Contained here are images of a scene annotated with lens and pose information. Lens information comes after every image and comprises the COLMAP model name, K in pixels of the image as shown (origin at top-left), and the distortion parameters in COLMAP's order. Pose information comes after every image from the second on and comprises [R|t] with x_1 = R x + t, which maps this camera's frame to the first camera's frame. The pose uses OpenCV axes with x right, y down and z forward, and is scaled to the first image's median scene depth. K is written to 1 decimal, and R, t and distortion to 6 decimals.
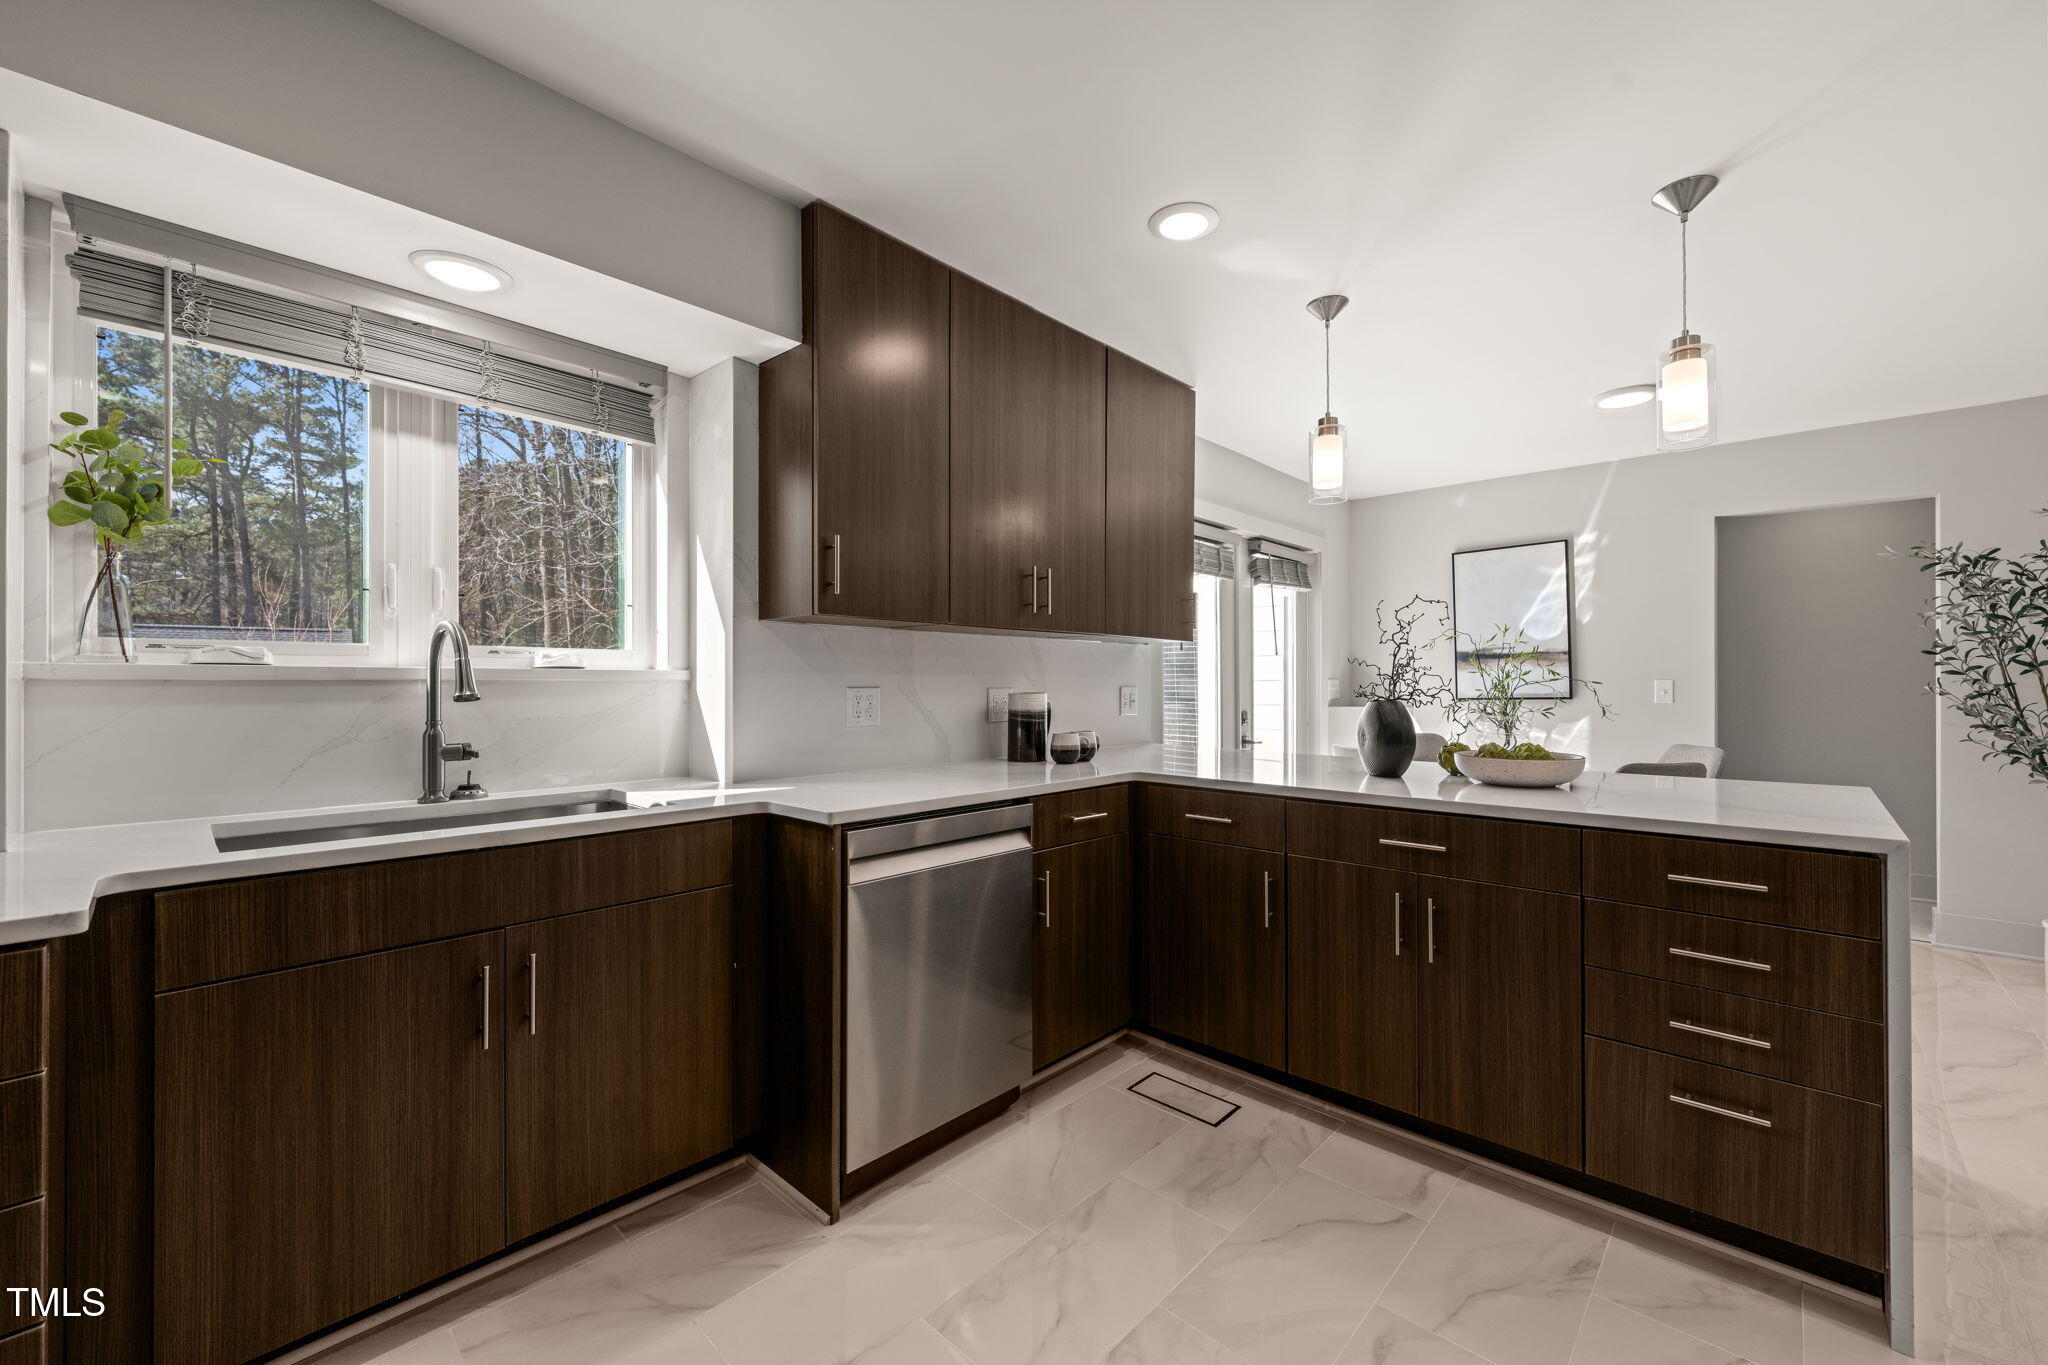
lens RADIAL K [[809.1, 0, 1015.5], [0, 809.1, 673.7], [0, 0, 1]] dist [-0.000324, 0.000200]
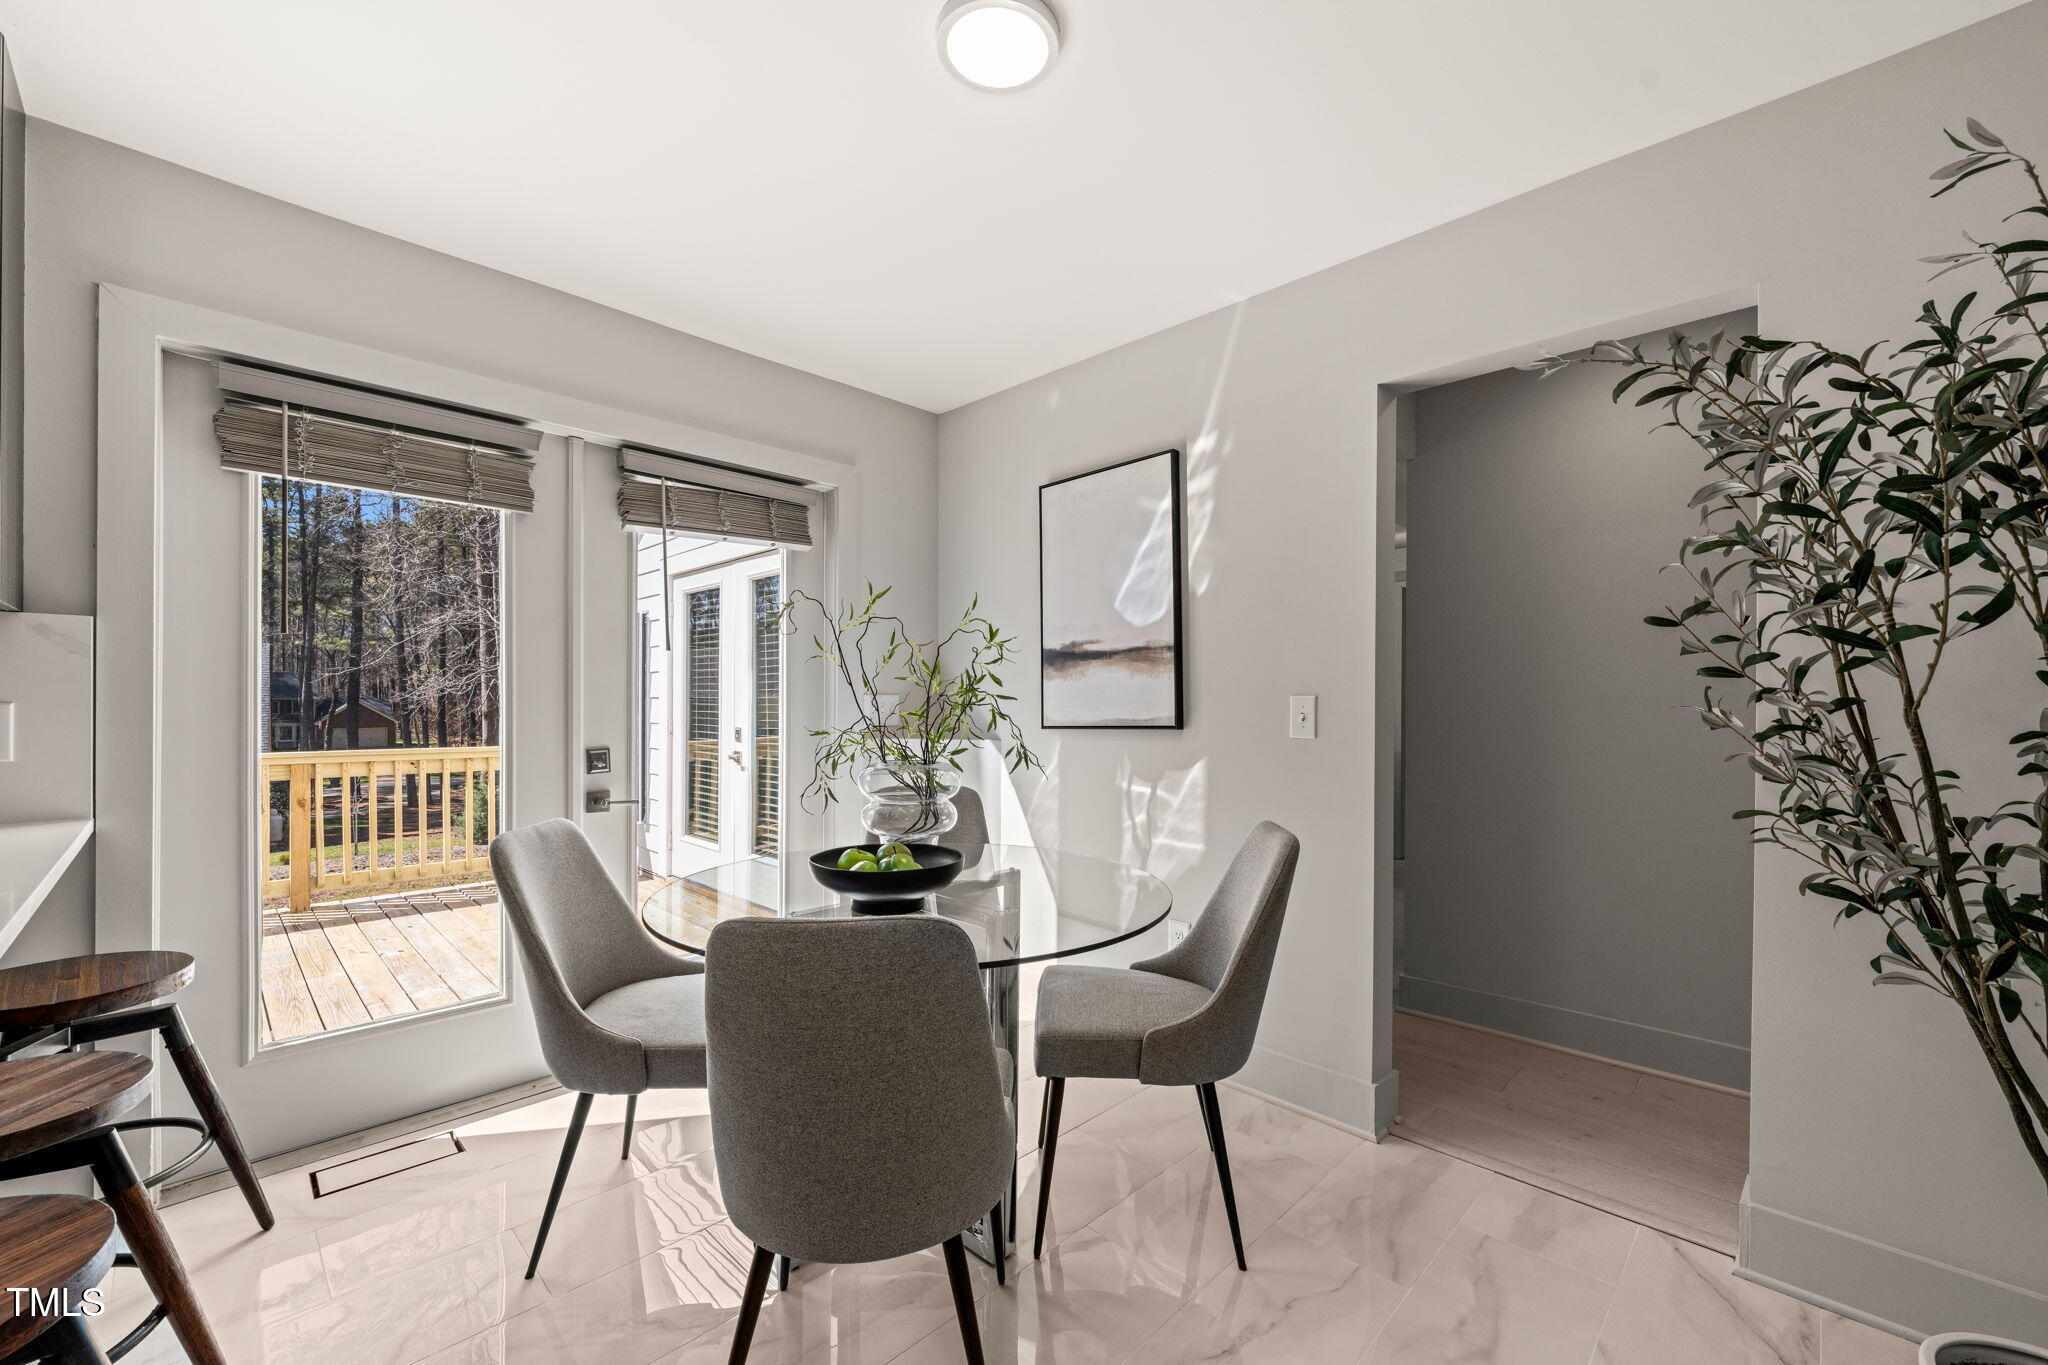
lens RADIAL K [[809.1, 0, 1031.6], [0, 809.1, 705.0], [0, 0, 1]] dist [-0.000324, 0.000200]
pose [[0.999650, 0.003647, -0.026208, 0.598494], [-0.003347, 0.999929, 0.011467, 0.008190], [0.026248, -0.011376, 0.999591, 0.428190]]
